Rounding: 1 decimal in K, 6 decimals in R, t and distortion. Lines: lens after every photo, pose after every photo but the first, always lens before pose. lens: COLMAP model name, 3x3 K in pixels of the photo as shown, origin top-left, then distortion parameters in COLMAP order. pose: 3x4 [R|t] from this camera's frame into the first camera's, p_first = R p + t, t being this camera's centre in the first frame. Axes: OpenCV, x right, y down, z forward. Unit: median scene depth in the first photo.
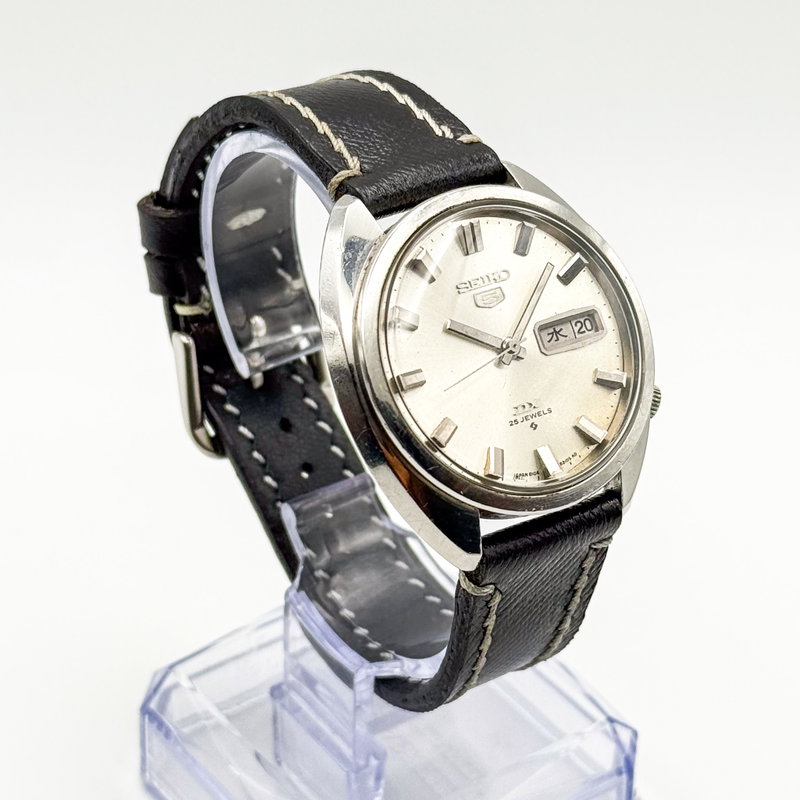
lens RADIAL K [[2313.0, 0, 403.8], [0, 2313.0, 343.0], [0, 0, 1]] dist [0.157684, 0.451194]
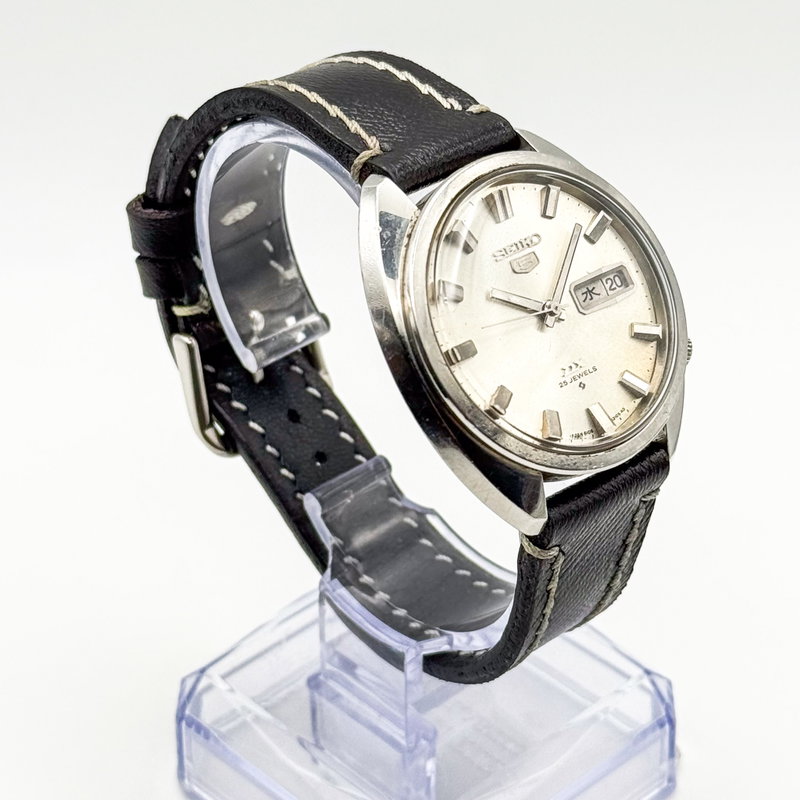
lens RADIAL K [[2313.0, 0, 403.8], [0, 2313.0, 343.0], [0, 0, 1]] dist [0.157684, 0.451194]
pose [[0.990340, -0.100753, 0.095262, -0.105259], [0.100724, 0.994901, 0.005118, 0.004167], [-0.095292, 0.004527, 0.995439, 0.004638]]
